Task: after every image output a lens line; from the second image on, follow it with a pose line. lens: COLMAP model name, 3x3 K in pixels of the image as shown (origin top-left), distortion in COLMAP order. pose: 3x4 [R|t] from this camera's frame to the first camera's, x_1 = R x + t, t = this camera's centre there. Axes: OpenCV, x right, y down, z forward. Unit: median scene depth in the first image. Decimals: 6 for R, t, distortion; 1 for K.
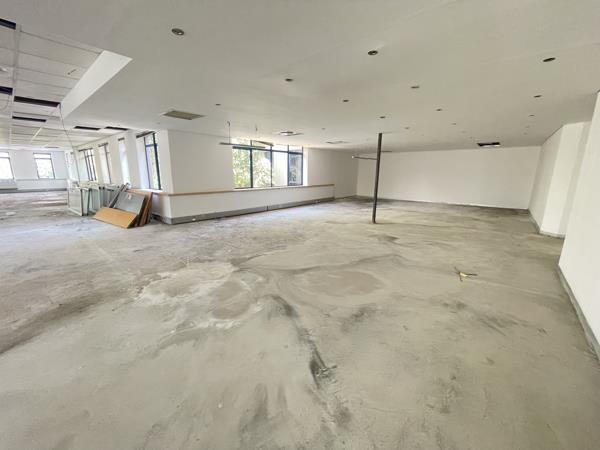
lens RADIAL K [[241.1, 0, 300.0], [0, 241.1, 225.0], [0, 0, 1]] dist [0.002706, 0.000308]
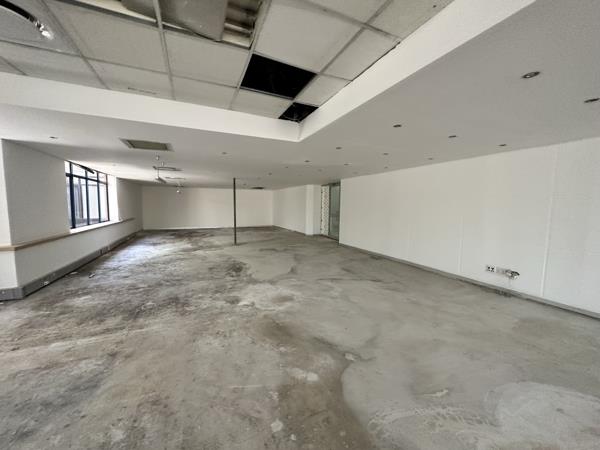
lens RADIAL K [[241.1, 0, 300.0], [0, 241.1, 225.0], [0, 0, 1]] dist [0.002706, 0.000308]
pose [[0.427922, -0.079583, 0.900305, -1.472365], [0.182712, 0.983166, 0.000063, -0.102925], [-0.885155, 0.164470, 0.435259, 0.250754]]
